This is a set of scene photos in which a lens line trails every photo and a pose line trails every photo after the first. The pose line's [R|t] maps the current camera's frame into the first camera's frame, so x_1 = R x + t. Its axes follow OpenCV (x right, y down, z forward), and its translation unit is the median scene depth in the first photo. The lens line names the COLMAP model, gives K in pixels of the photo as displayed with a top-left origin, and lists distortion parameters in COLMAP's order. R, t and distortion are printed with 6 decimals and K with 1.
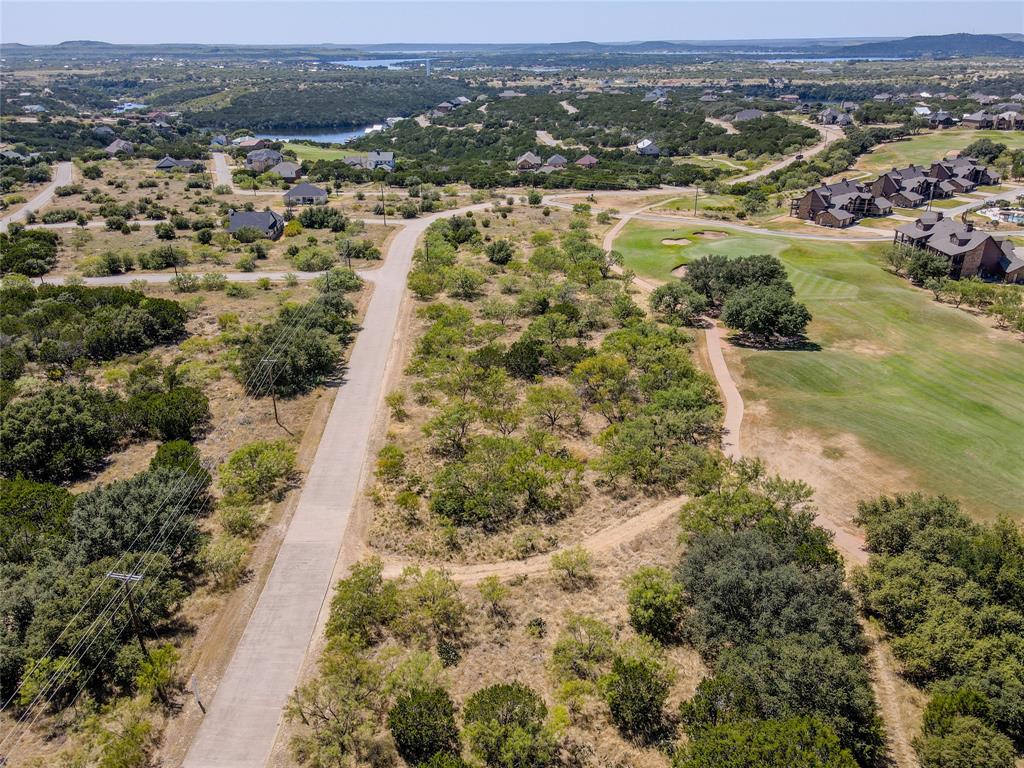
lens RADIAL K [[756.4, 0, 519.2], [0, 756.4, 383.4], [0, 0, 1]] dist [0.011815, -0.006742]
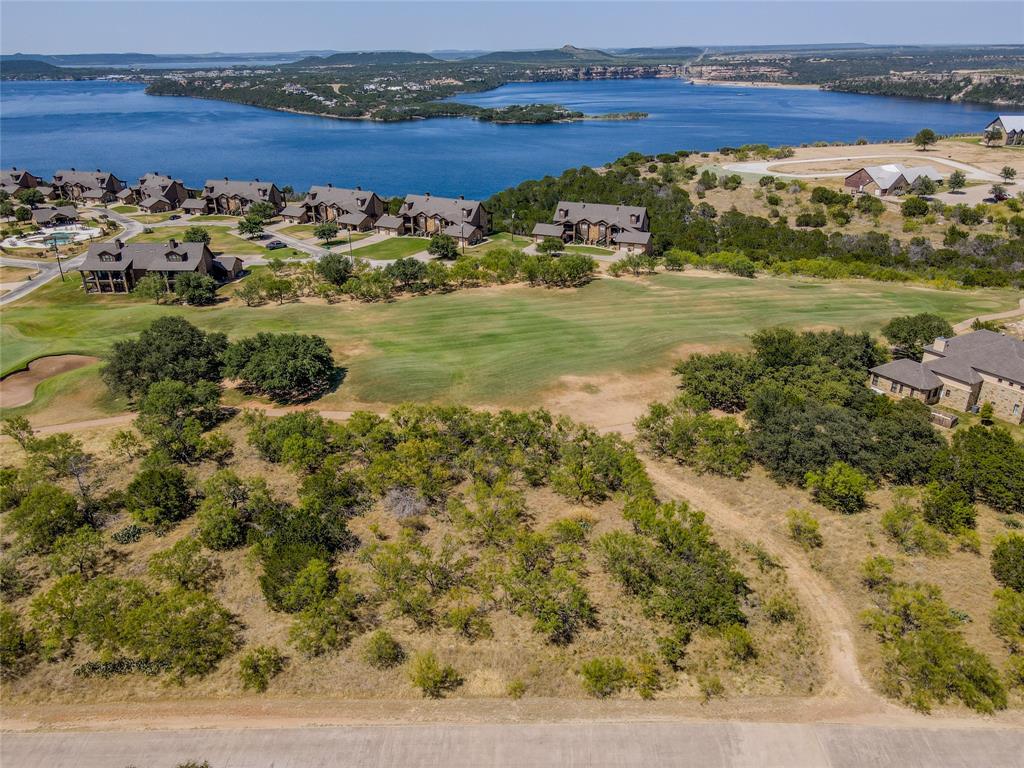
lens RADIAL K [[756.4, 0, 506.2], [0, 756.4, 385.4], [0, 0, 1]] dist [0.011815, -0.006742]
pose [[0.070061, -0.407236, 0.910632, -0.138301], [0.424258, 0.838363, 0.342276, -0.077083], [-0.902827, 0.362363, 0.231510, 0.171618]]
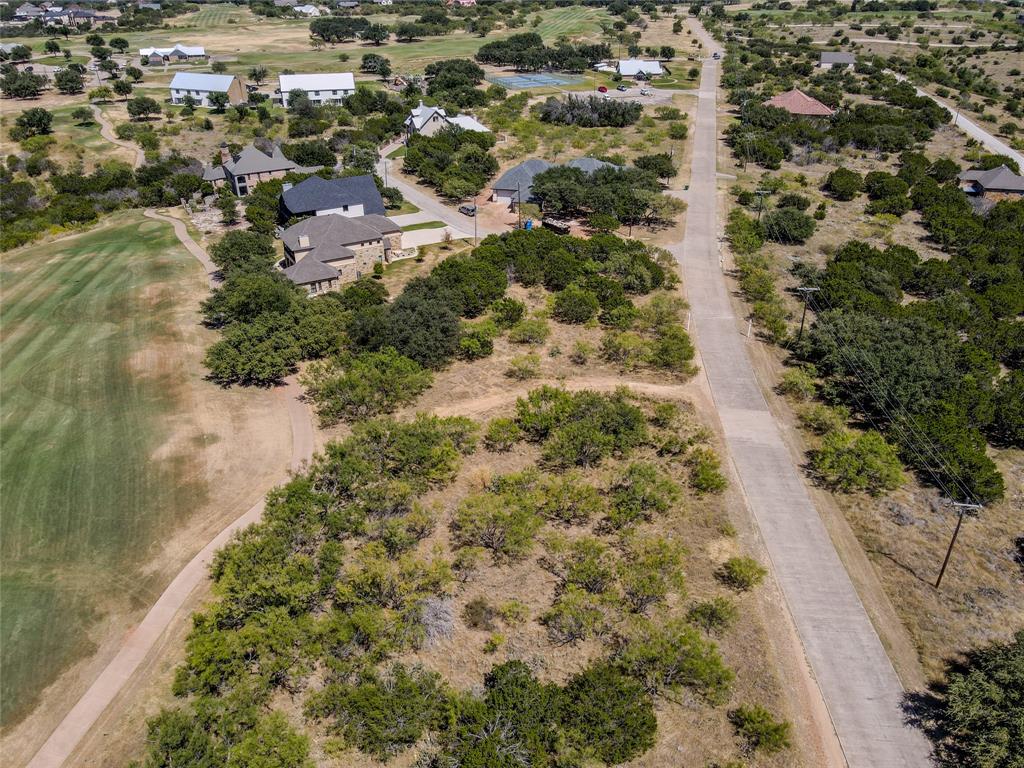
lens RADIAL K [[756.4, 0, 505.9], [0, 756.4, 381.0], [0, 0, 1]] dist [0.011815, -0.006742]
pose [[-0.993102, -0.043590, 0.108853, -0.007116], [0.061999, 0.592742, 0.803003, -0.132349], [-0.099525, 0.804212, -0.585950, 0.292582]]
